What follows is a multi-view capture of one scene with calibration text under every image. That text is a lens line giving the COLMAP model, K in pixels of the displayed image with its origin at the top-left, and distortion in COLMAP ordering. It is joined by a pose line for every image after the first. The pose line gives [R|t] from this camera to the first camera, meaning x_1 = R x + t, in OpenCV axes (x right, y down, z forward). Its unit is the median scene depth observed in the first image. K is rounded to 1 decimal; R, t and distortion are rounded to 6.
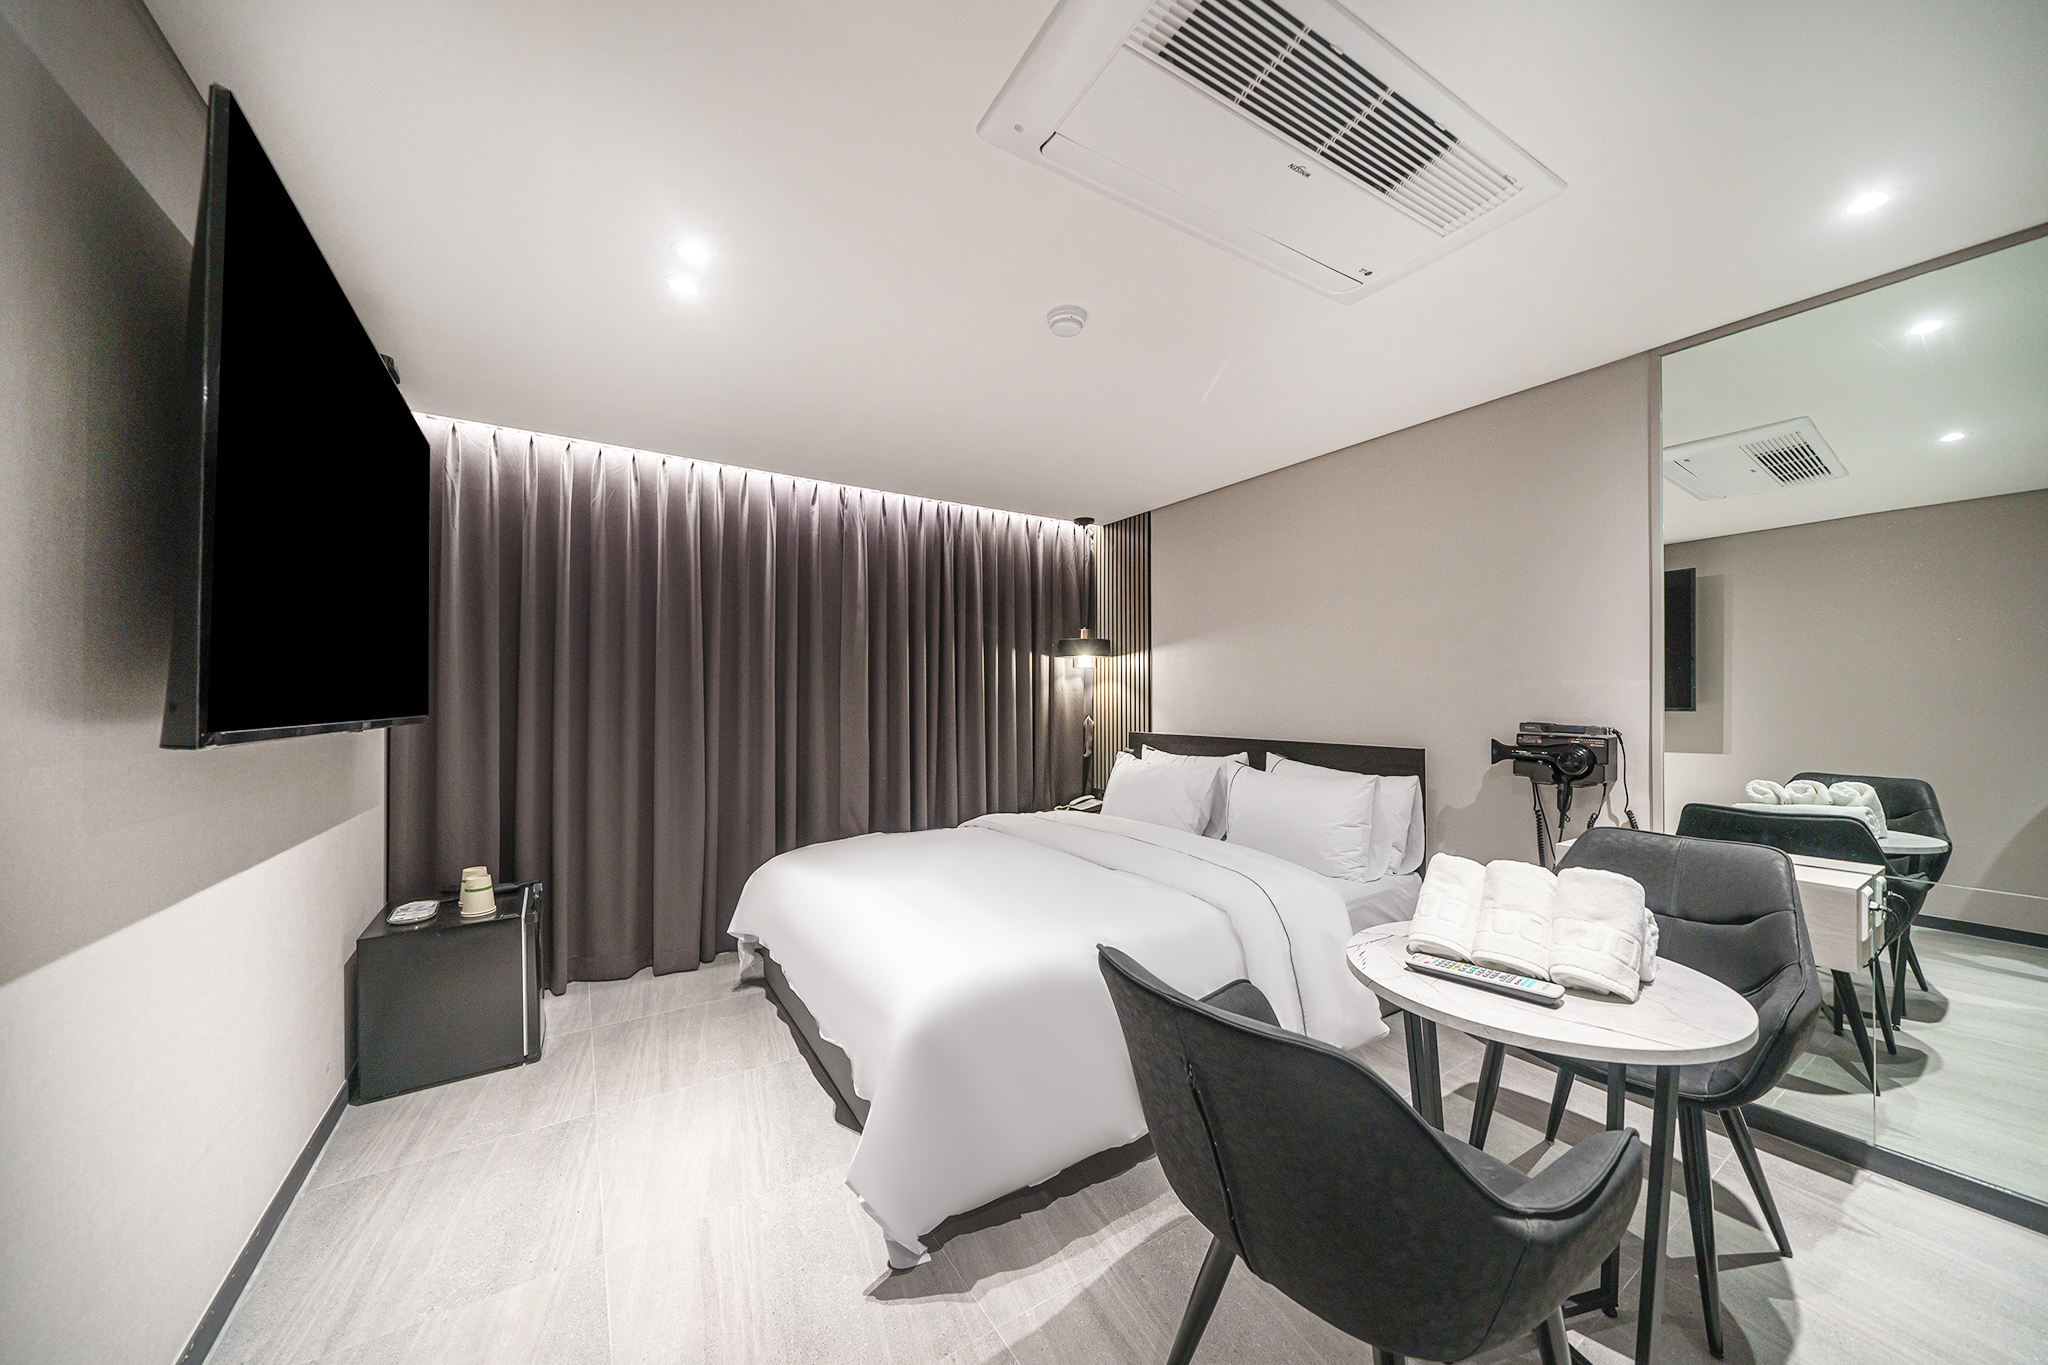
lens RADIAL K [[696.9, 0, 1015.6], [0, 696.9, 693.5], [0, 0, 1]] dist [0.000050, 0.000019]
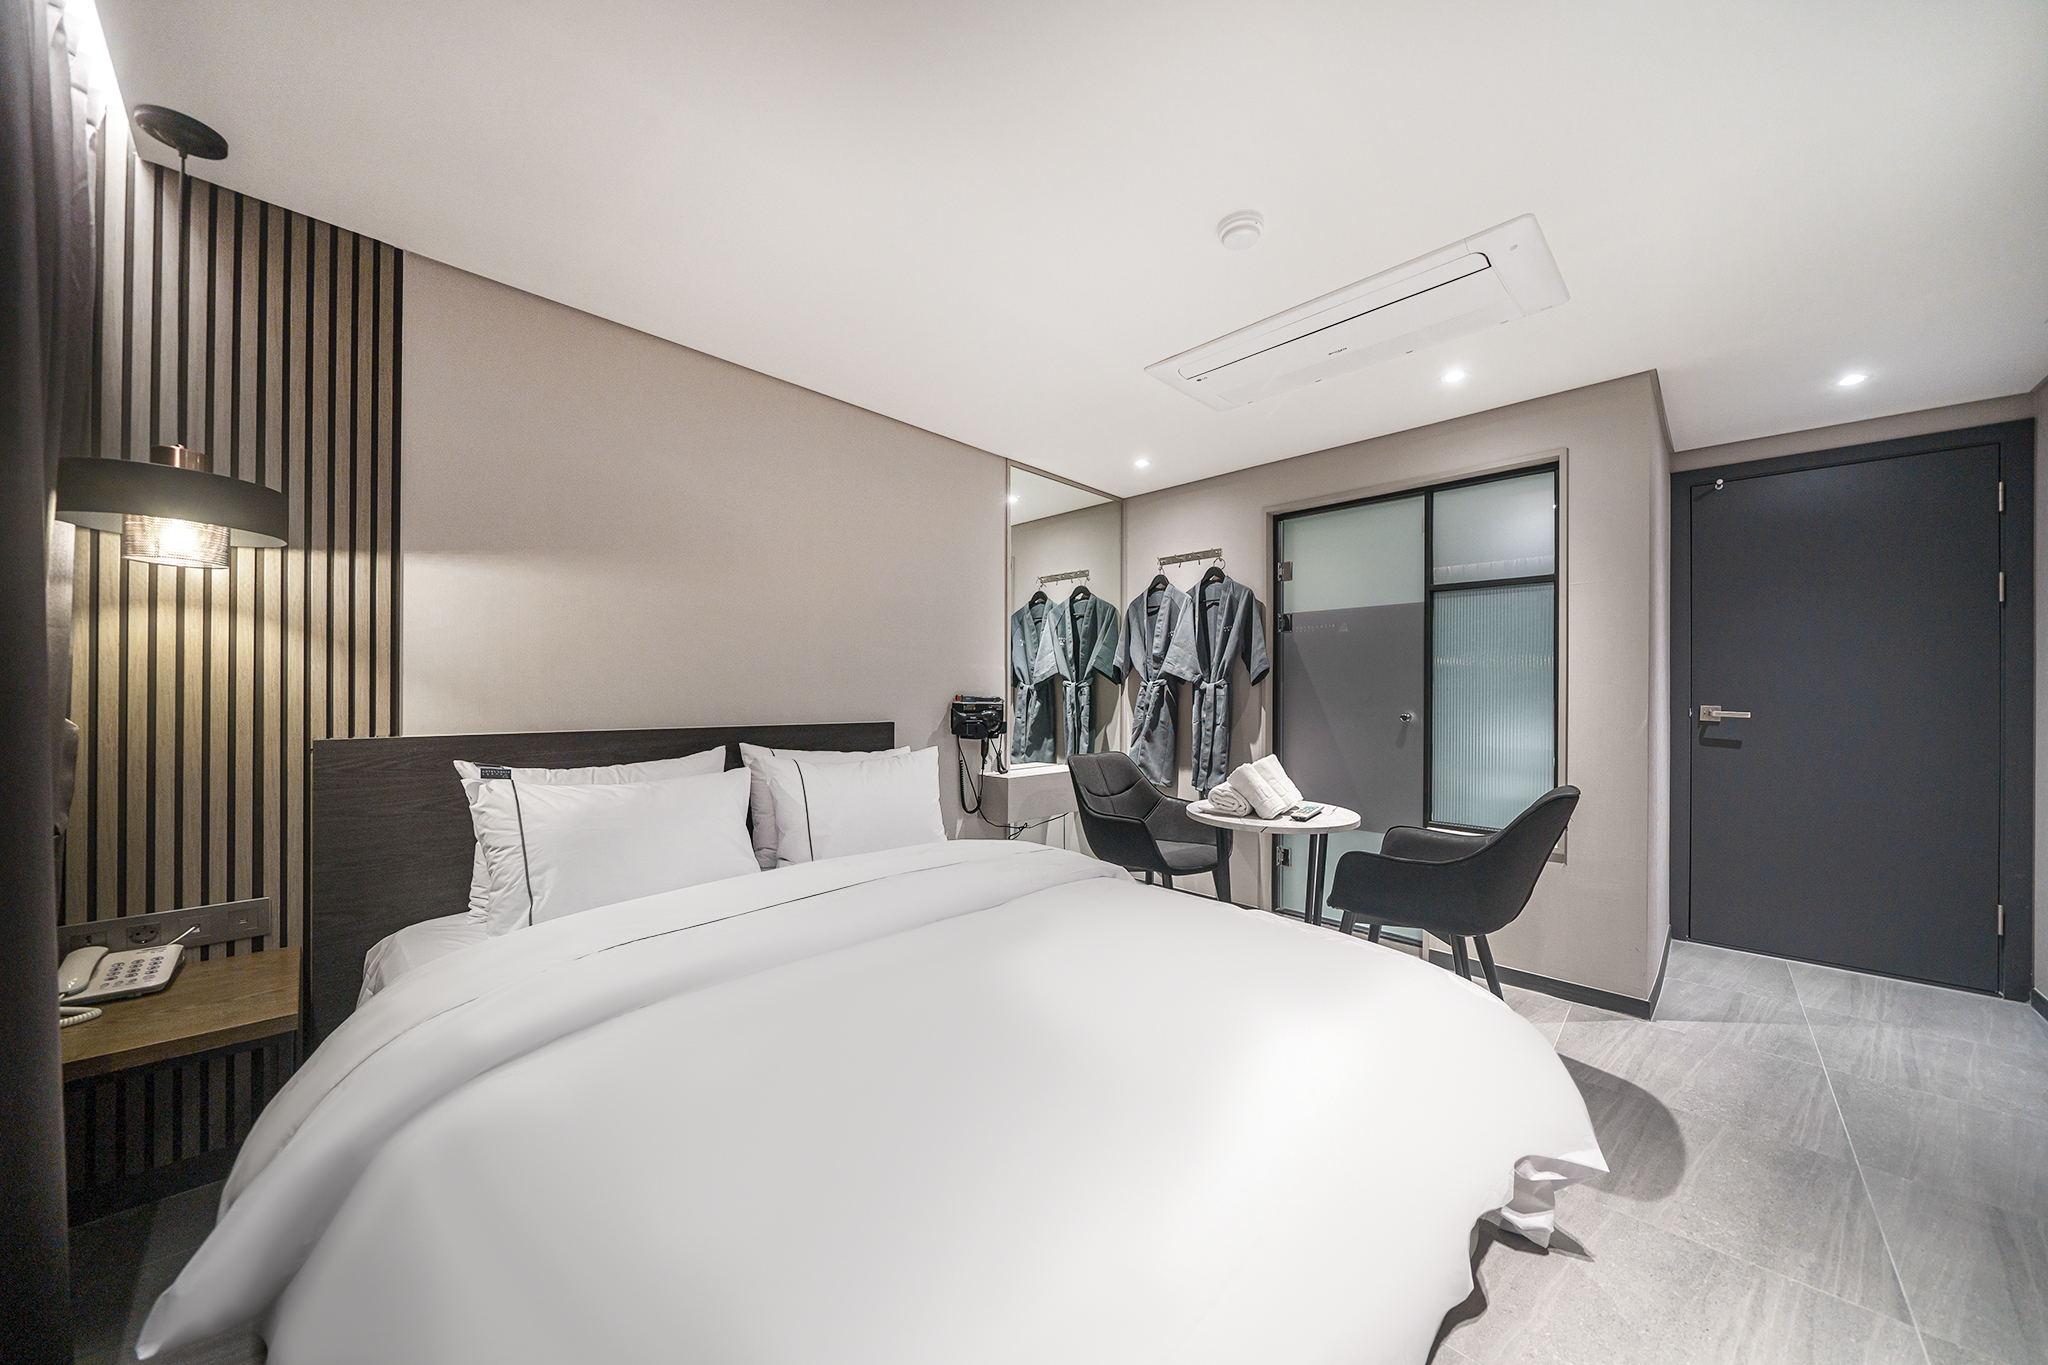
lens RADIAL K [[696.9, 0, 1015.6], [0, 696.9, 693.5], [0, 0, 1]] dist [0.000050, 0.000019]
pose [[-0.233531, 0.000680, 0.972349, -0.340713], [-0.009248, 0.999953, -0.002921, 0.025636], [-0.972305, -0.009674, -0.233514, 0.733944]]
